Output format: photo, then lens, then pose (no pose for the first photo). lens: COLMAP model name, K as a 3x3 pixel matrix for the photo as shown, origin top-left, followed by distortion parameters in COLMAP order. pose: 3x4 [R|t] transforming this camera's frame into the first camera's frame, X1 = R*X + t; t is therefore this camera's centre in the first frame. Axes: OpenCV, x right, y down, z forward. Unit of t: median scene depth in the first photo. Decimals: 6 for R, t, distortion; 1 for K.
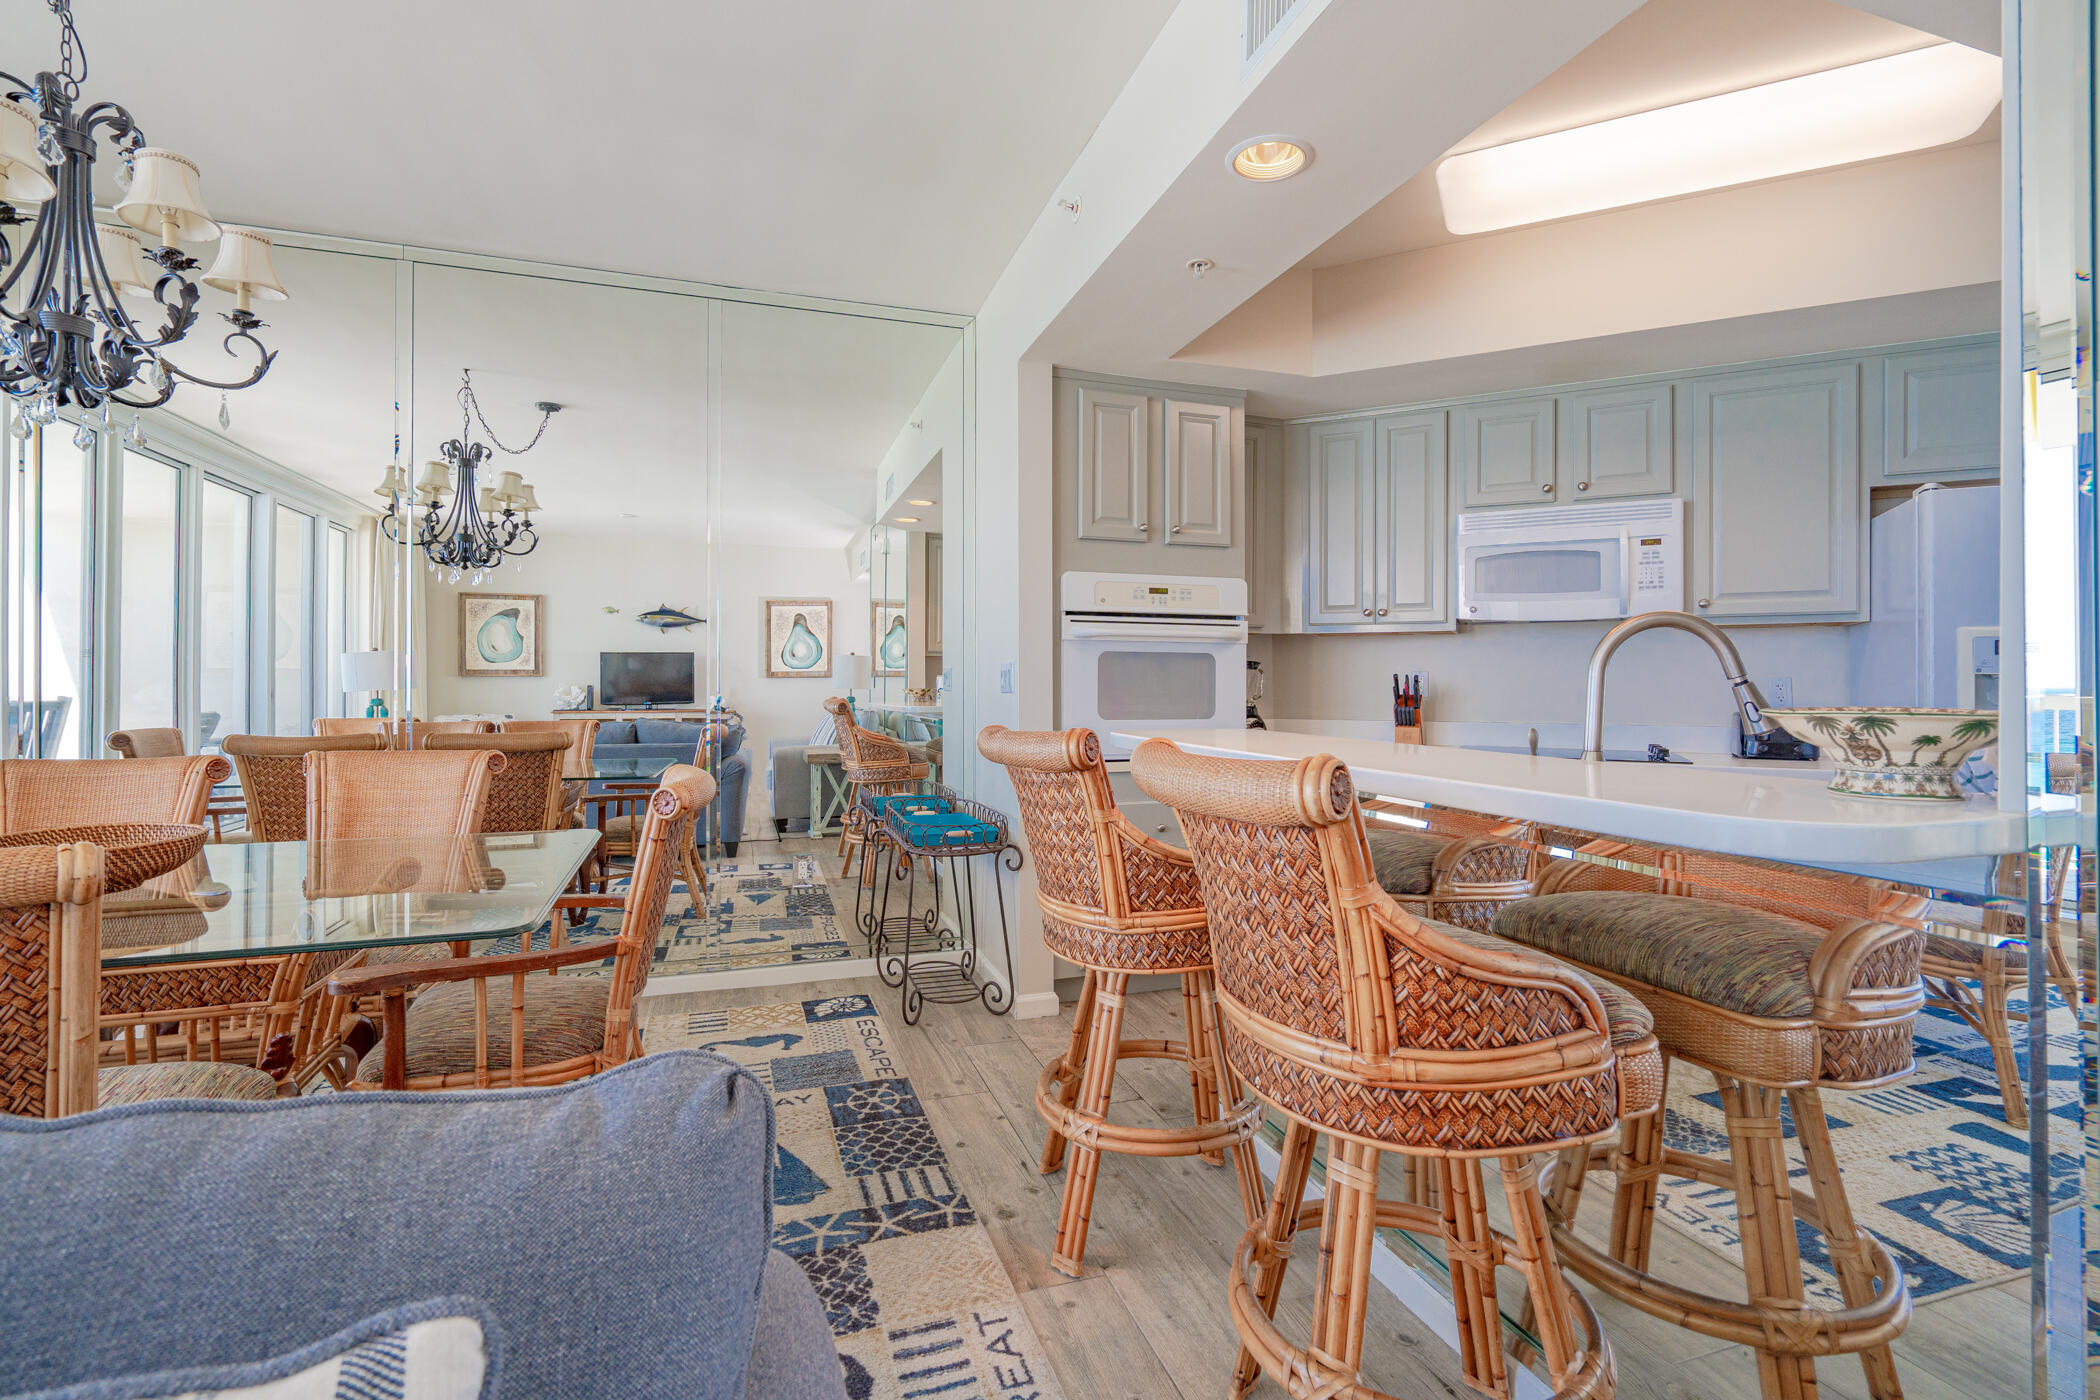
lens RADIAL K [[952.9, 0, 1049.9], [0, 952.9, 679.8], [0, 0, 1]] dist [-0.002940, 0.000927]
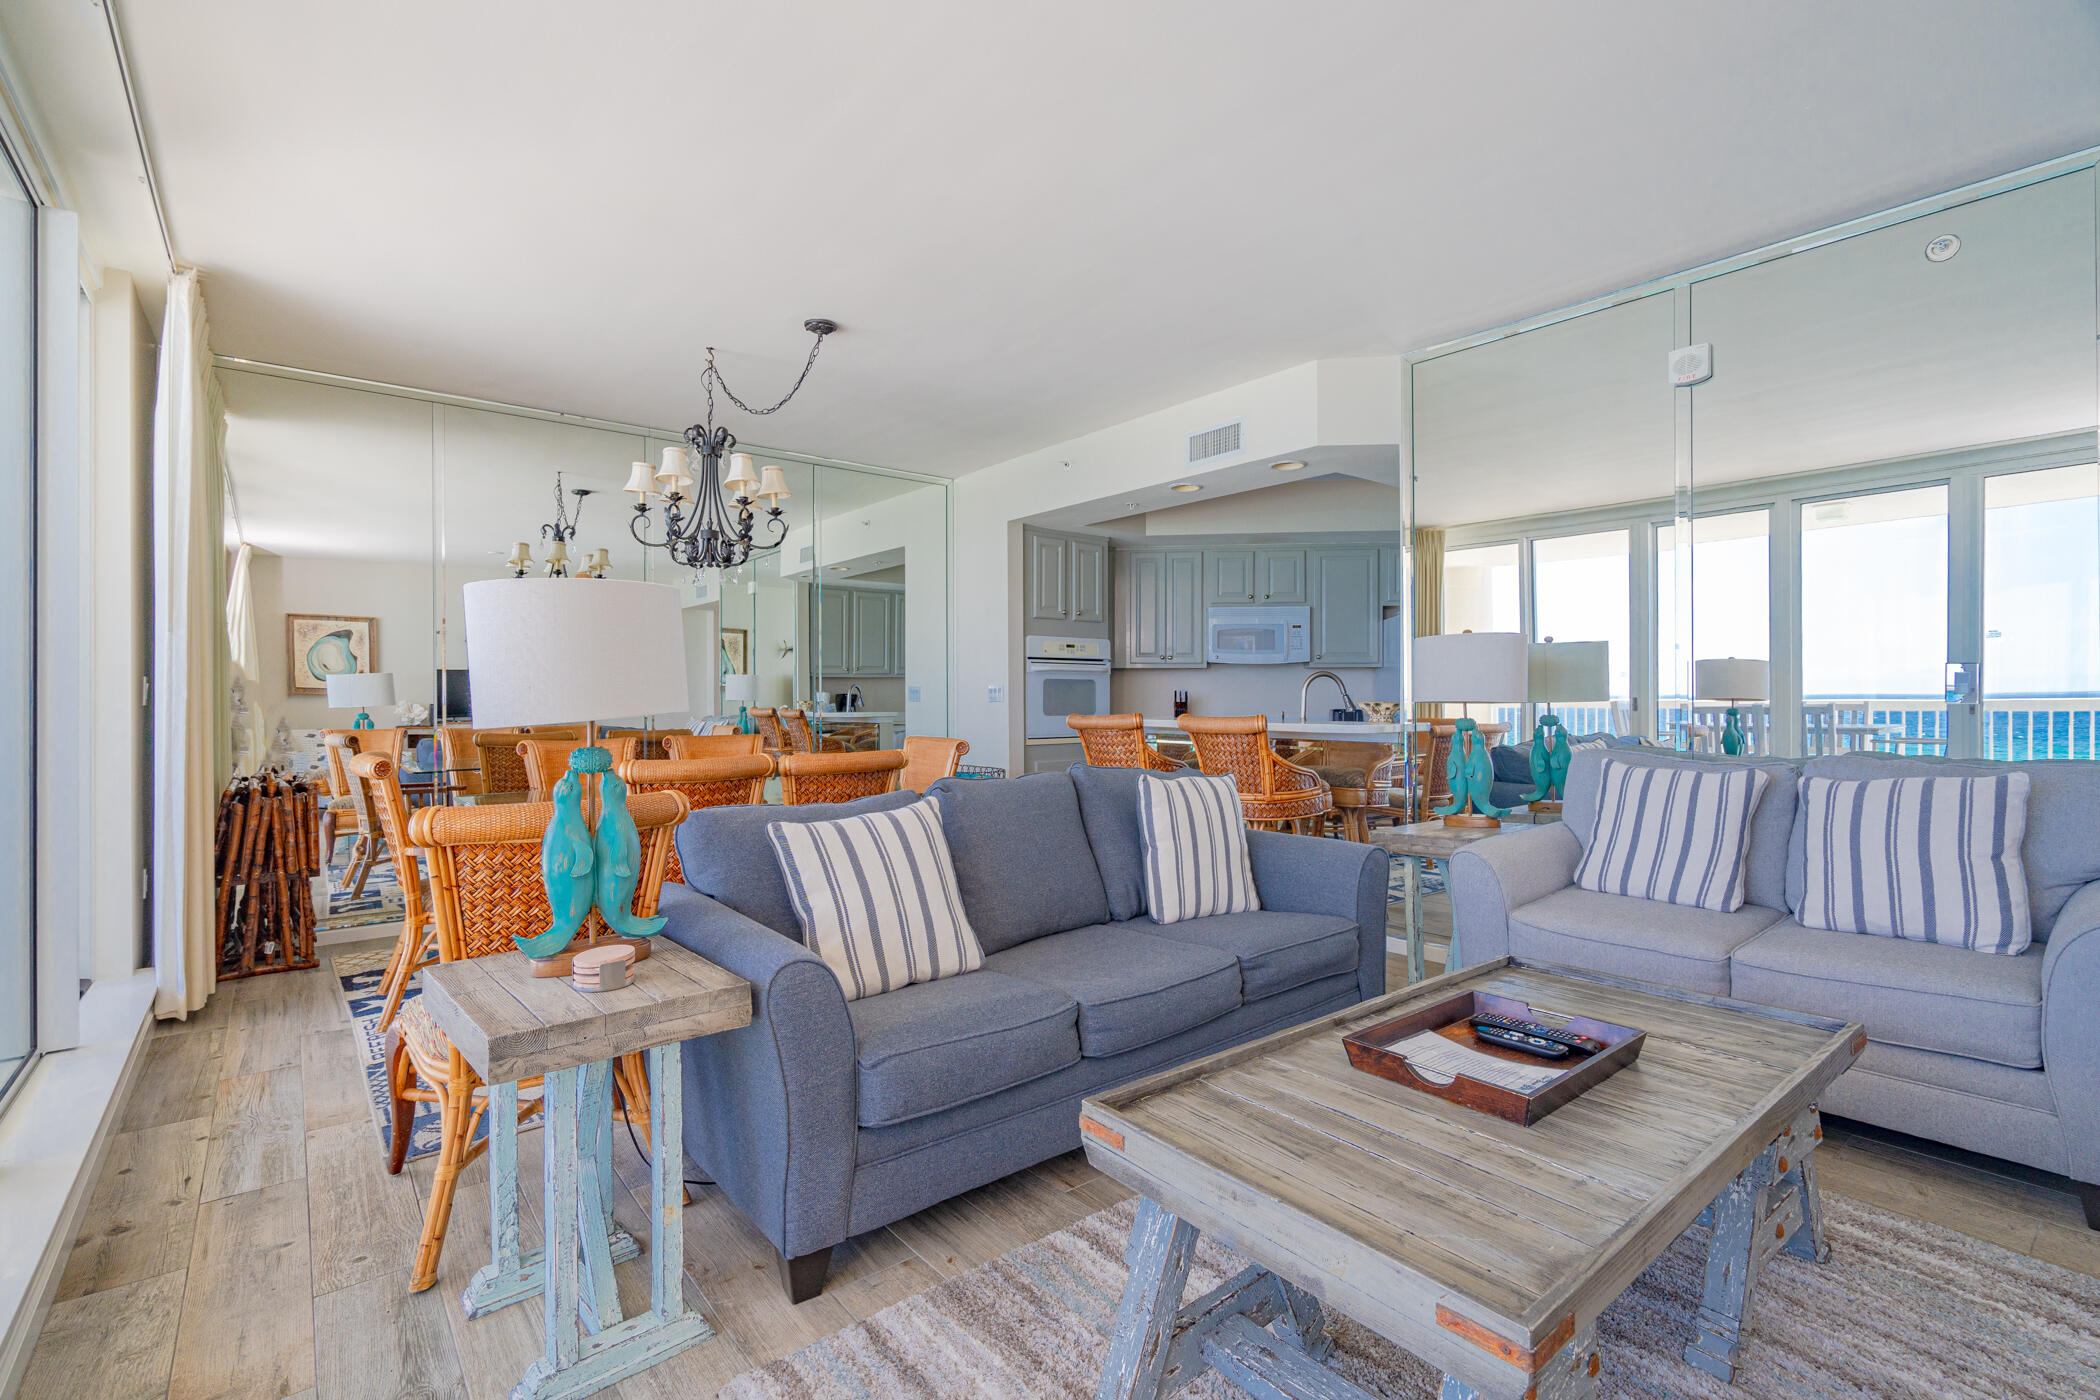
lens RADIAL K [[951.9, 0, 1050.2], [0, 951.9, 688.5], [0, 0, 1]] dist [-0.002550, 0.000764]
pose [[0.934225, -0.001823, 0.356680, -0.567759], [0.004278, 0.999972, -0.006094, -0.000870], [-0.356659, 0.007219, 0.934207, -0.691028]]
